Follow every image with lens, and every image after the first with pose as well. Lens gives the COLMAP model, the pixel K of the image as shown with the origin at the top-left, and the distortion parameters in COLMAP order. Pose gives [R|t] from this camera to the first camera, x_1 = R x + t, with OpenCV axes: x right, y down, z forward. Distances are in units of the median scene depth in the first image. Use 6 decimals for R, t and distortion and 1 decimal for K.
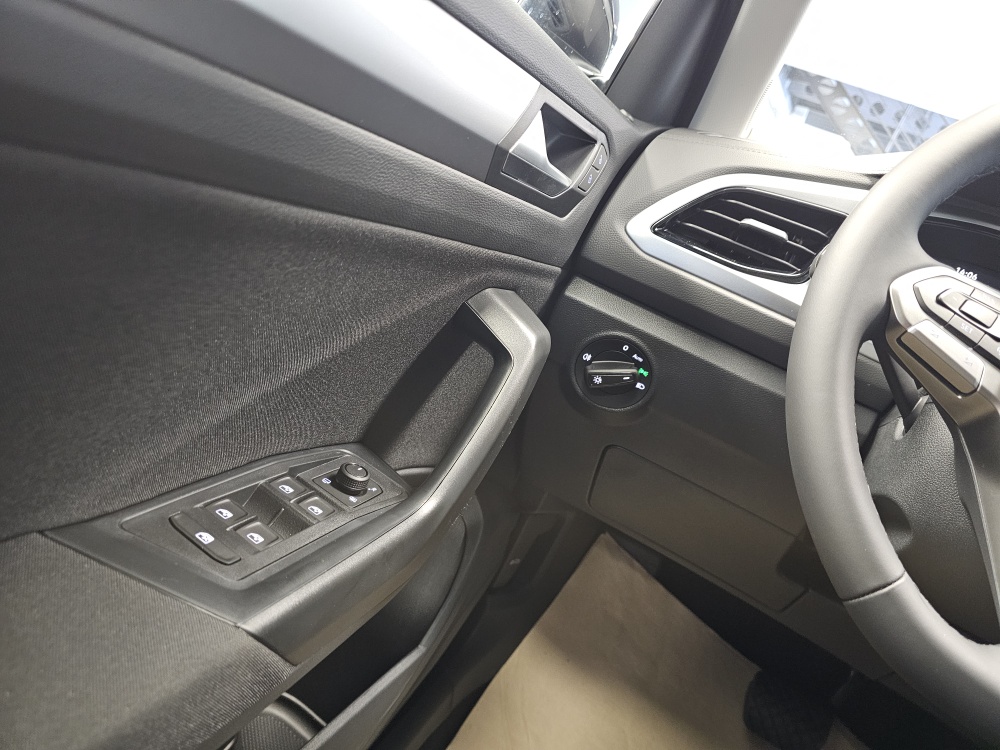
lens RADIAL K [[688.9, 0, 500.0], [0, 688.9, 375.0], [0, 0, 1]] dist [0.054397, -0.057251]
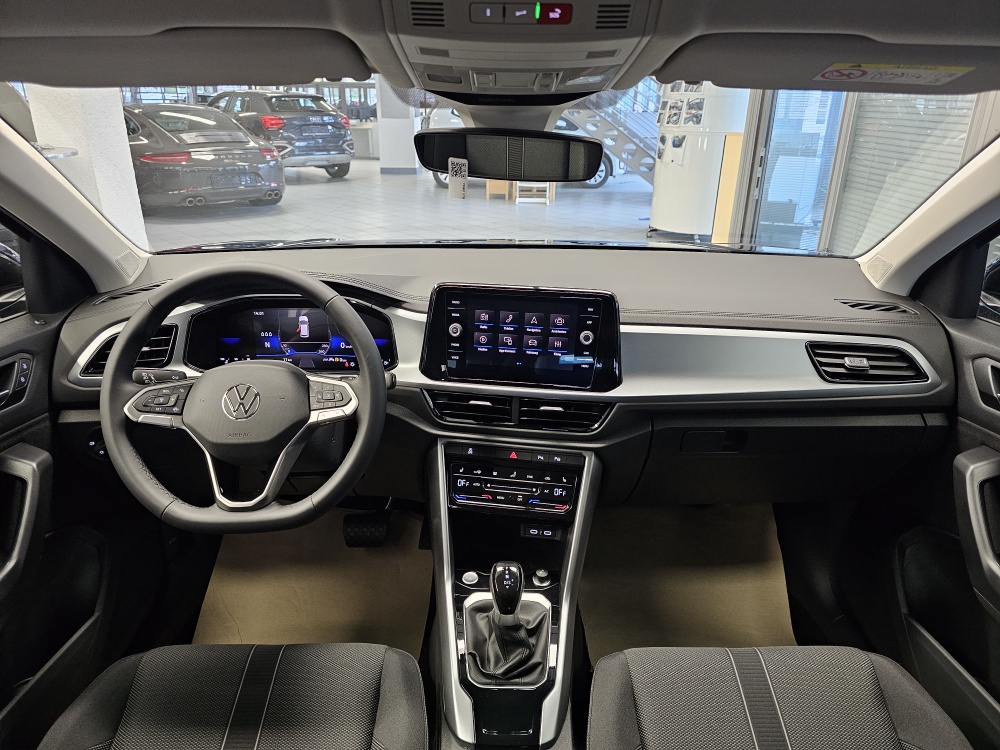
lens RADIAL K [[678.2, 0, 500.0], [0, 678.2, 375.0], [0, 0, 1]] dist [0.116534, -0.142356]
pose [[0.851867, -0.474583, 0.221571, 0.904651], [0.439839, 0.877894, 0.189325, -0.068991], [-0.284366, -0.063825, 0.956589, -1.375910]]
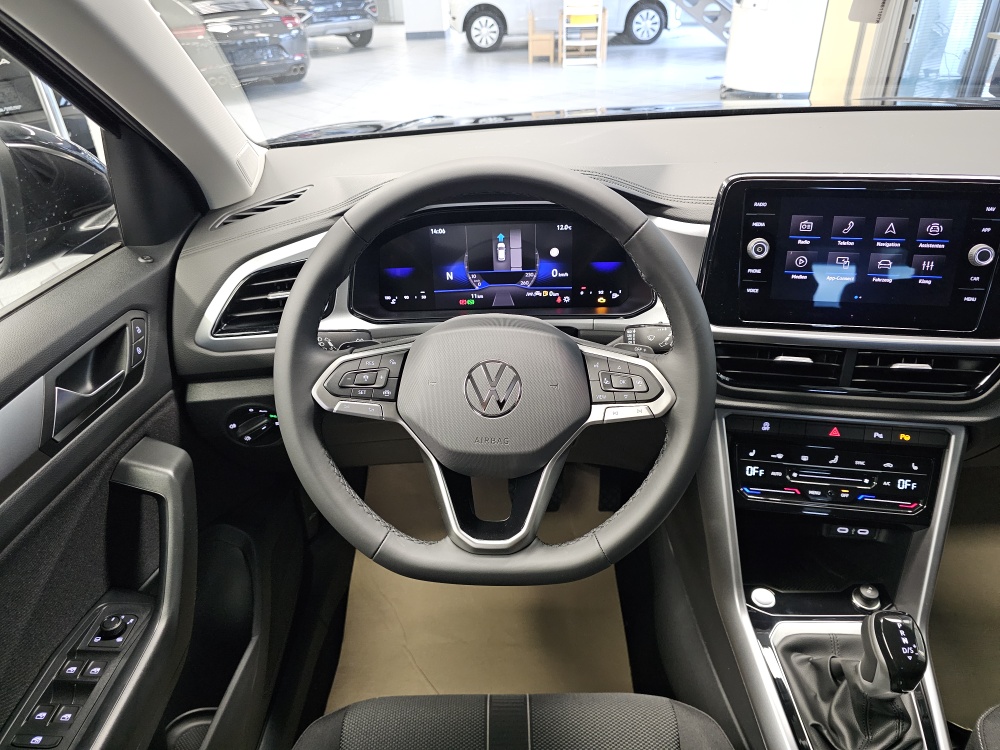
lens RADIAL K [[688.9, 0, 500.0], [0, 688.9, 375.0], [0, 0, 1]] dist [0.054397, -0.057251]
pose [[0.842708, -0.528419, 0.103033, 0.584065], [0.476698, 0.821322, 0.313351, -0.347067], [-0.250204, -0.214948, 0.944031, -0.500796]]
